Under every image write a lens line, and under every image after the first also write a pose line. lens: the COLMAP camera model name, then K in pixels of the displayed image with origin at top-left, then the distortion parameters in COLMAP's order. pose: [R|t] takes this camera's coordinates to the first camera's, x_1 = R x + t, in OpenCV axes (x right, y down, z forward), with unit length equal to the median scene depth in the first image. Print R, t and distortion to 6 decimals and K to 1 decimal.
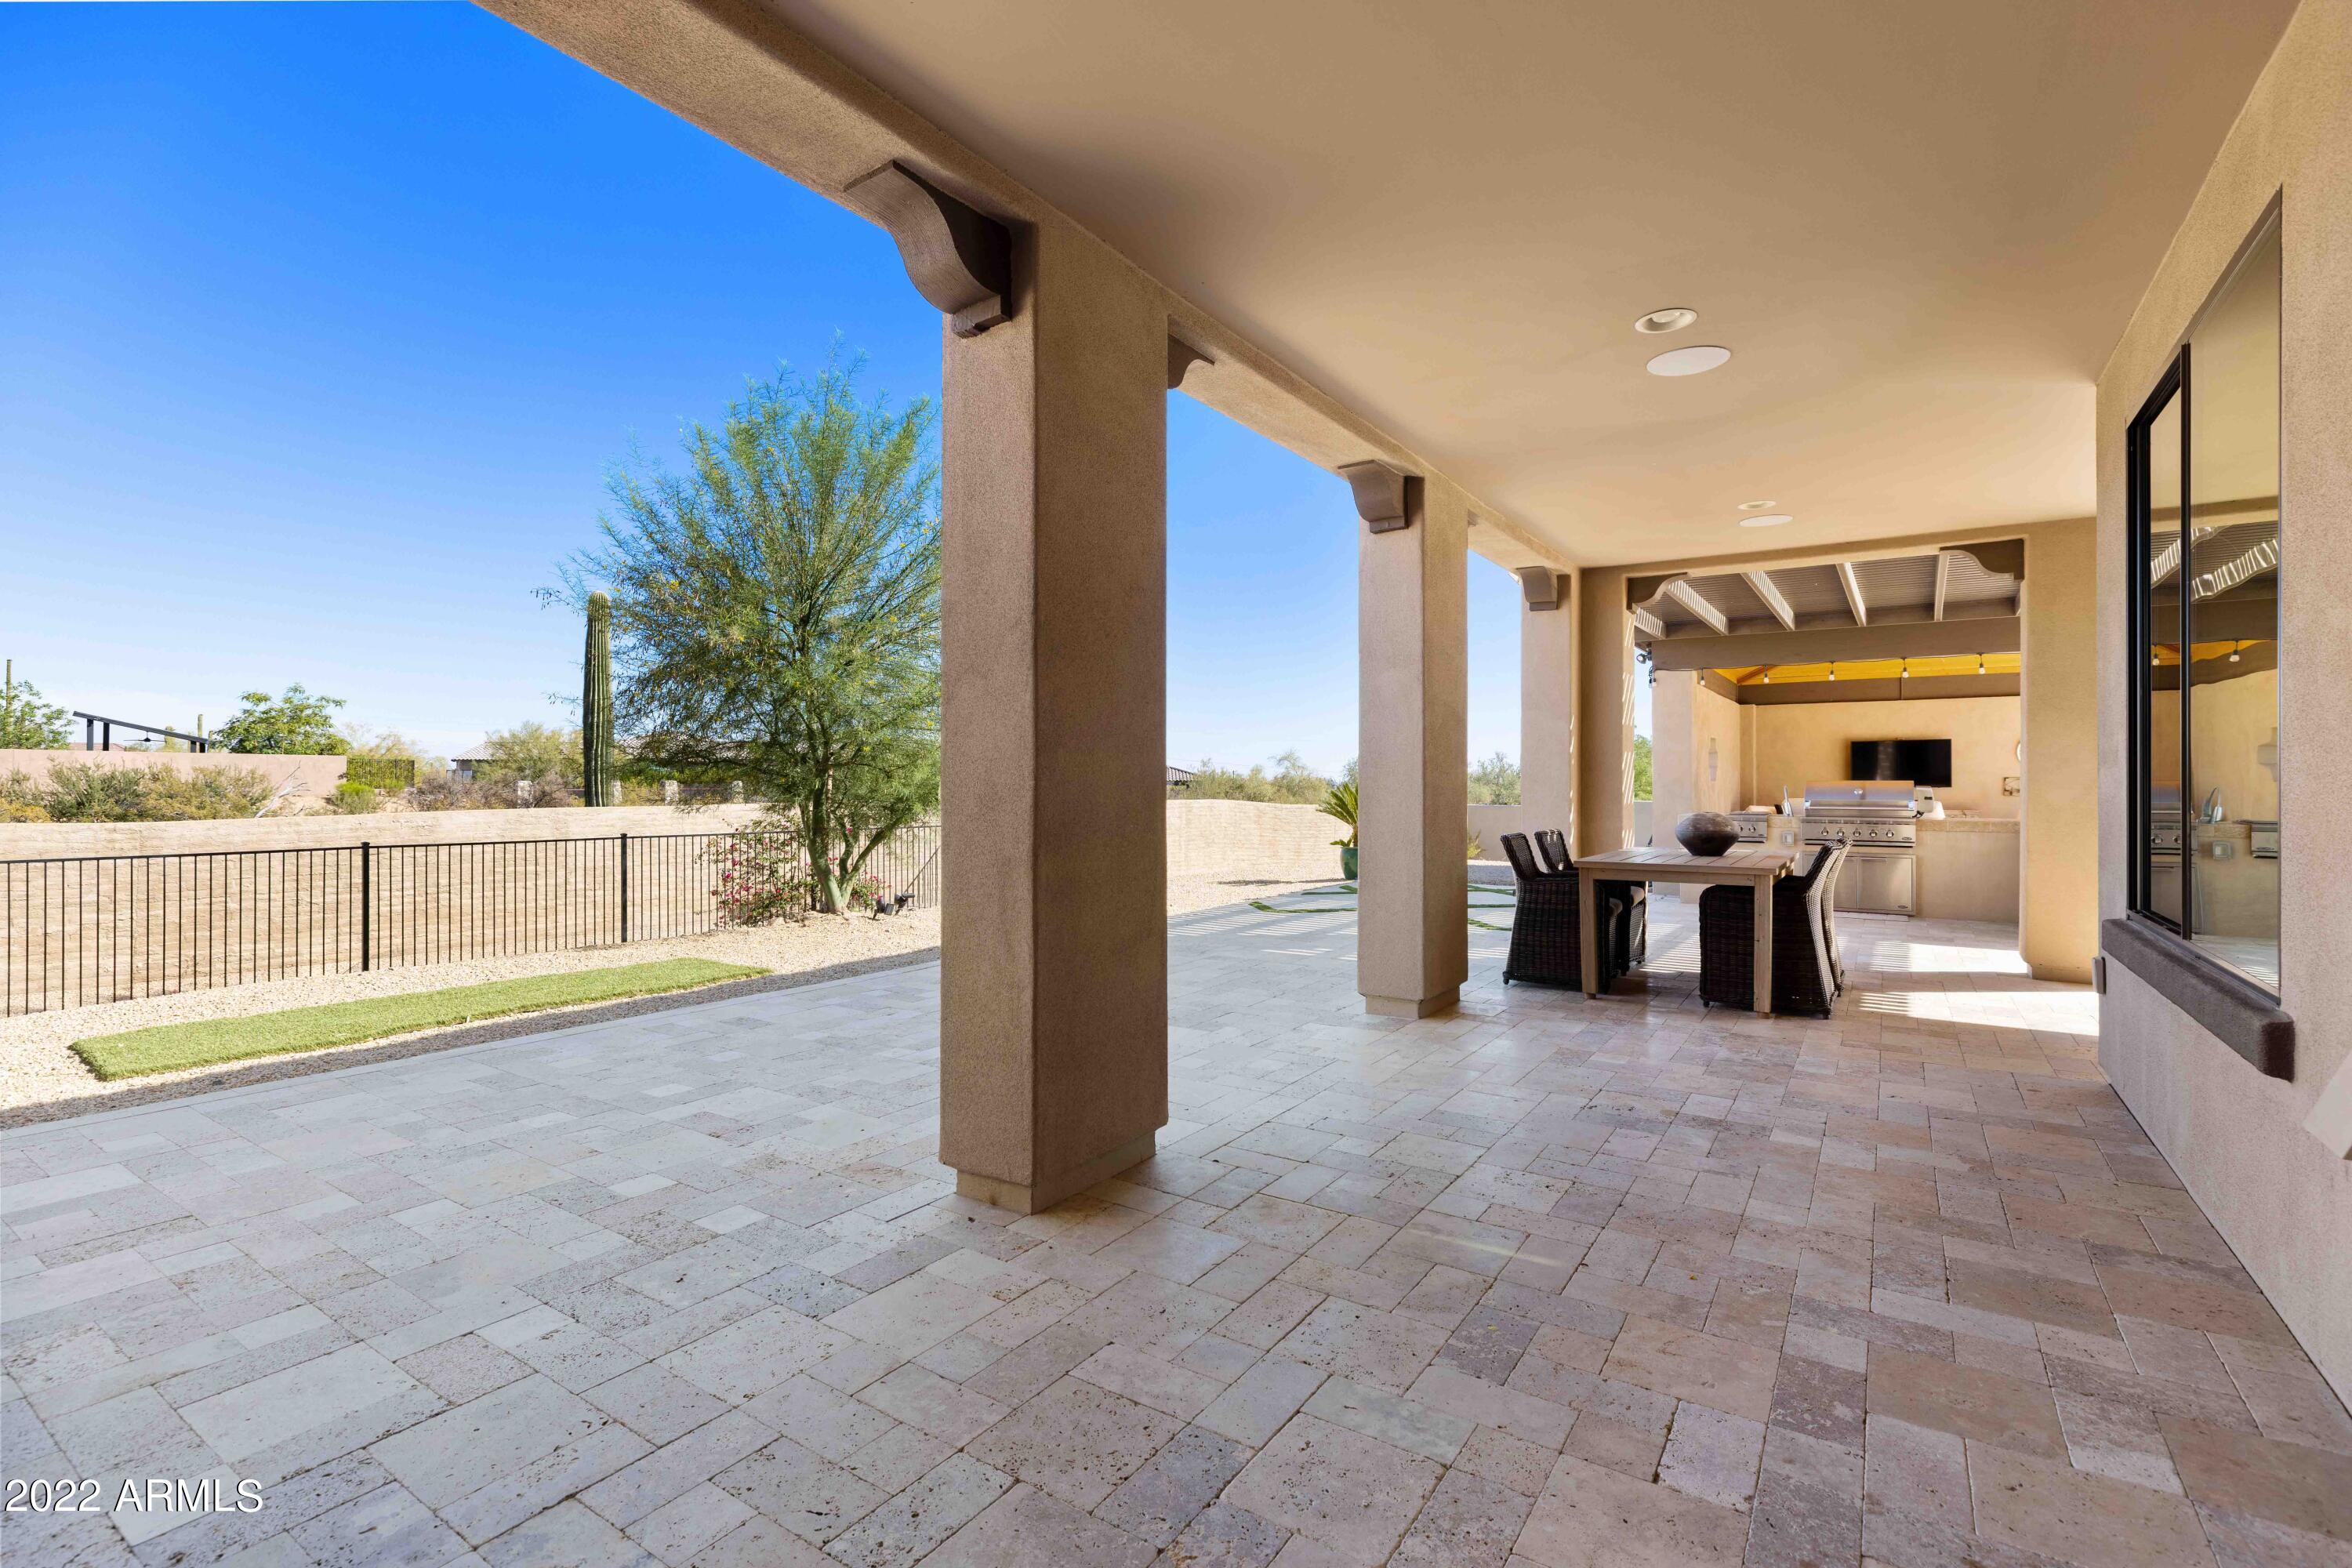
lens RADIAL K [[1063.4, 0, 1180.3], [0, 1063.4, 789.6], [0, 0, 1]] dist [0.003801, 0.000458]
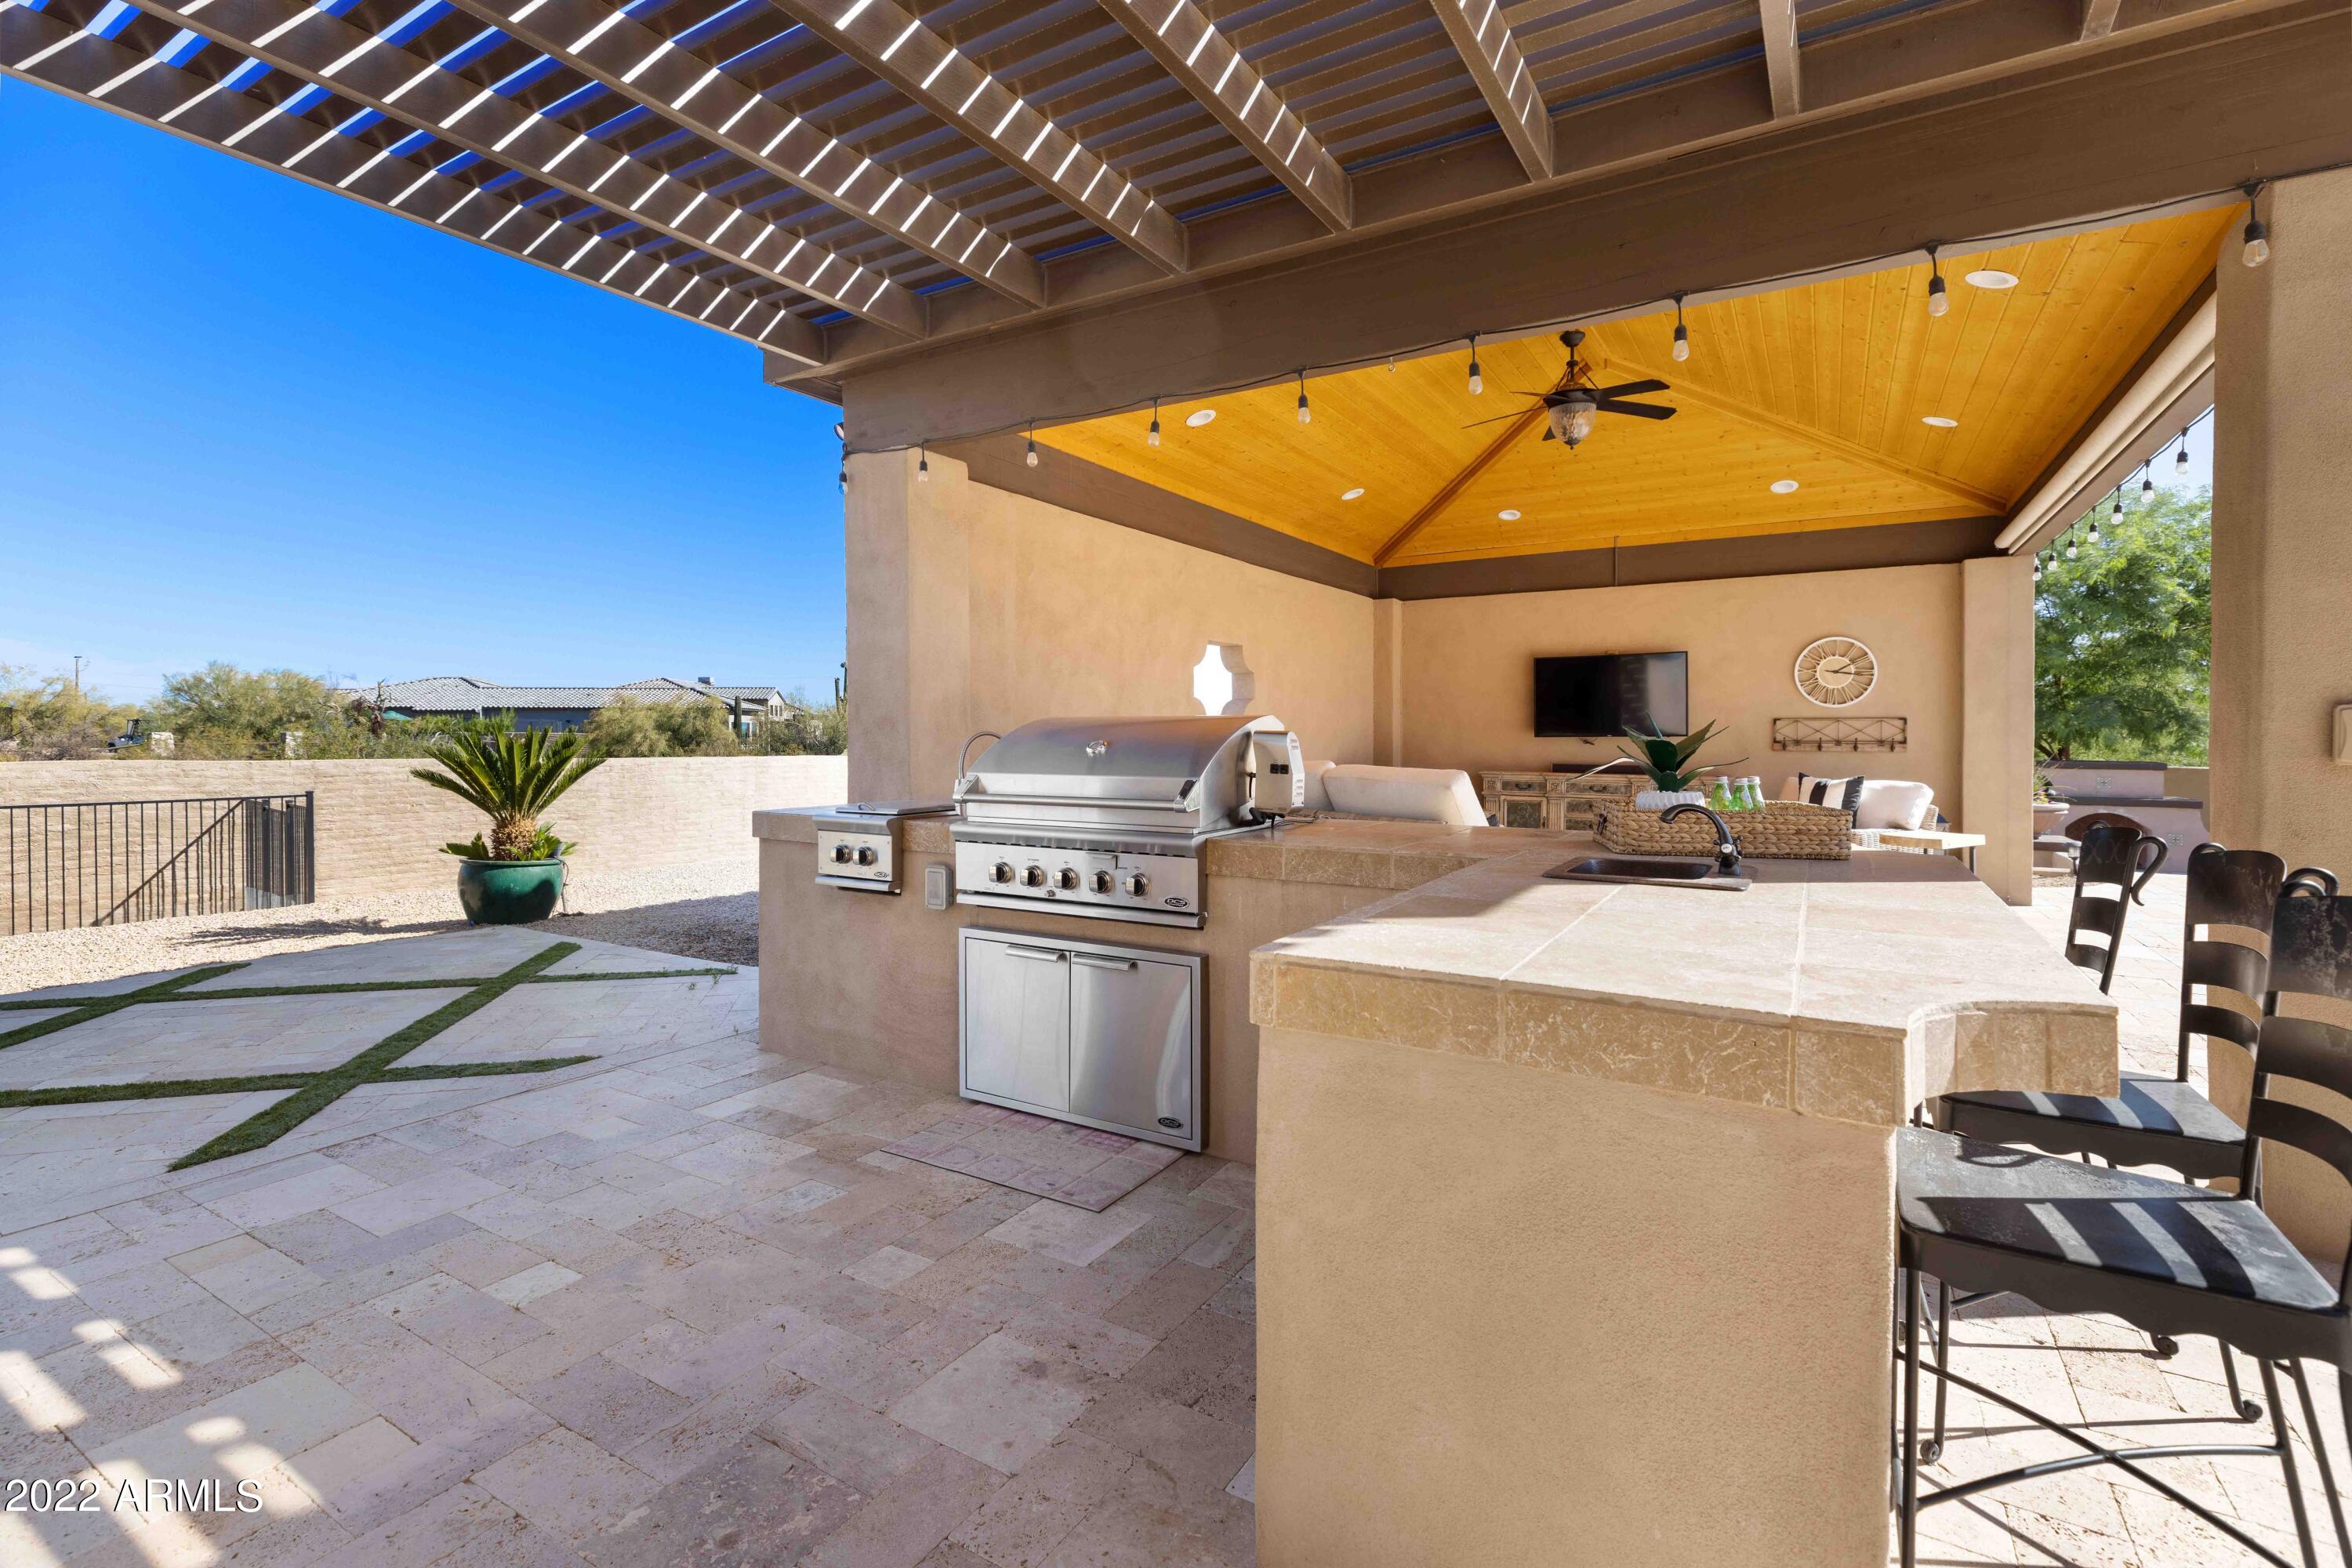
lens RADIAL K [[1063.4, 0, 1175.5], [0, 1063.4, 763.6], [0, 0, 1]] dist [0.003801, 0.000458]
pose [[0.999300, -0.003935, 0.037207, 0.475901], [0.003052, 0.999713, 0.023767, -0.002297], [-0.037290, -0.023637, 0.999025, 0.476607]]
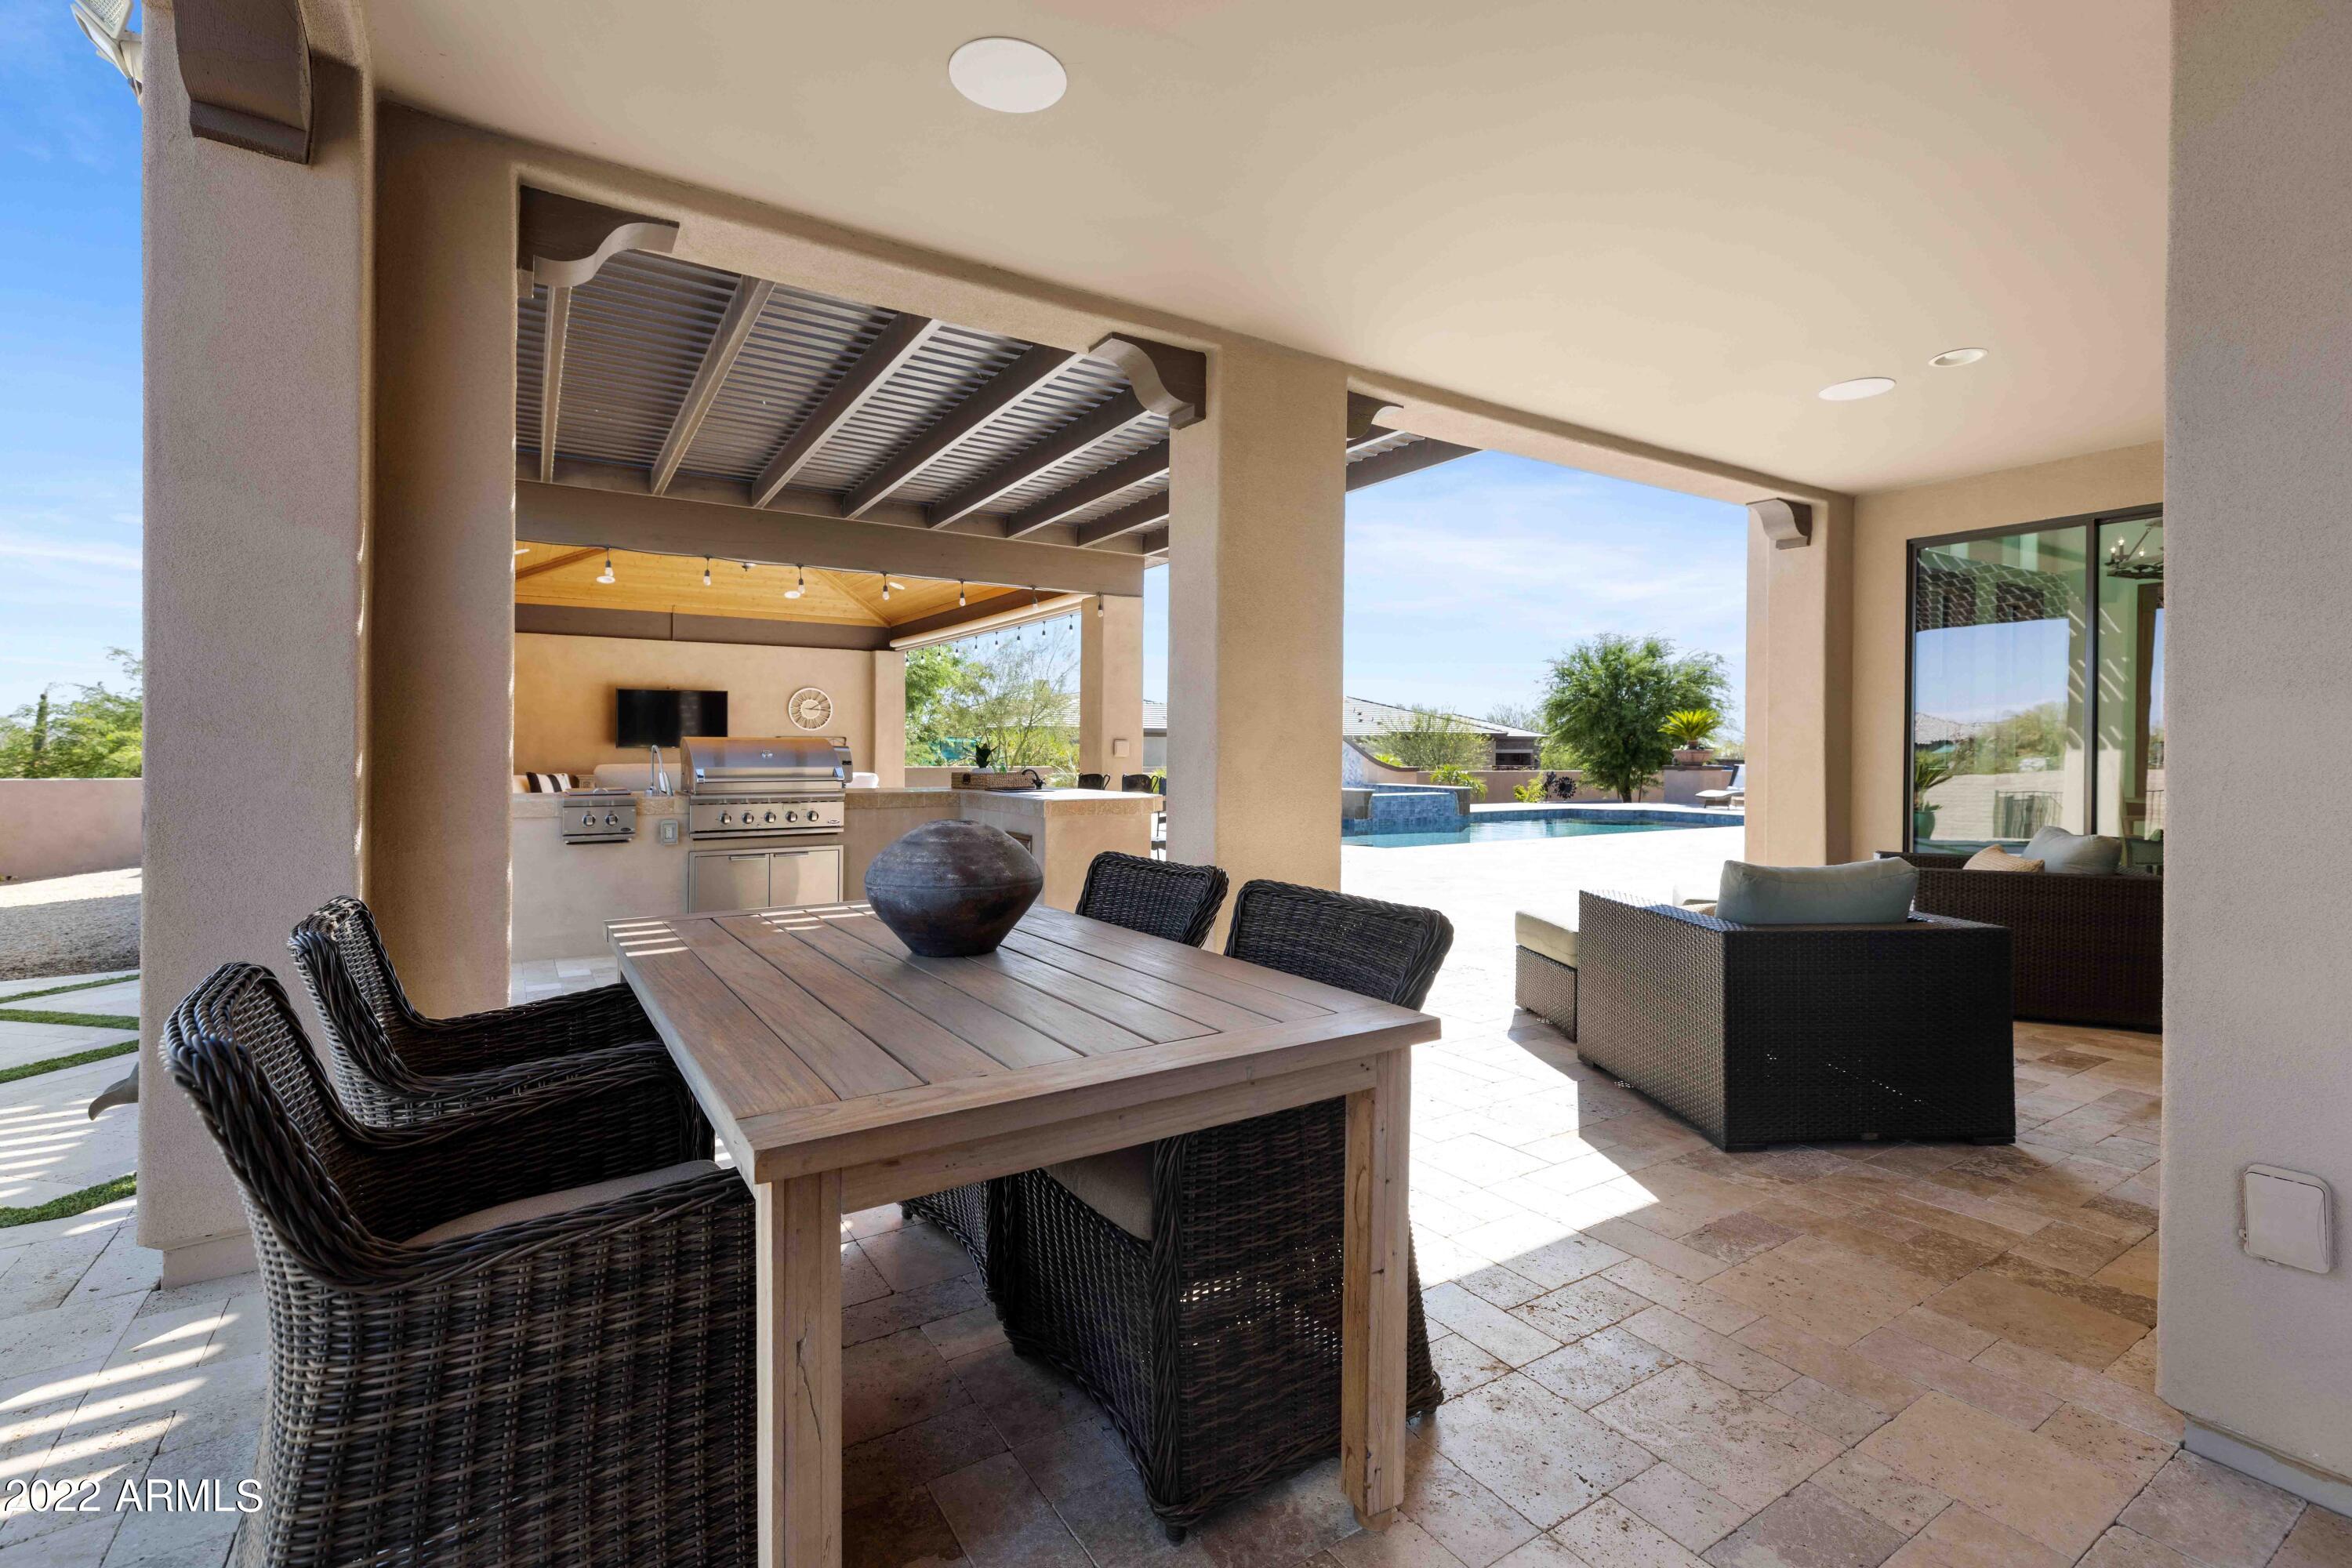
lens RADIAL K [[1063.4, 0, 1185.3], [0, 1063.4, 764.4], [0, 0, 1]] dist [0.003801, 0.000458]
pose [[0.400211, -0.009850, 0.916370, 0.093272], [-0.004718, 0.999907, 0.012808, -0.001569], [-0.916411, -0.009449, 0.400128, 0.347422]]
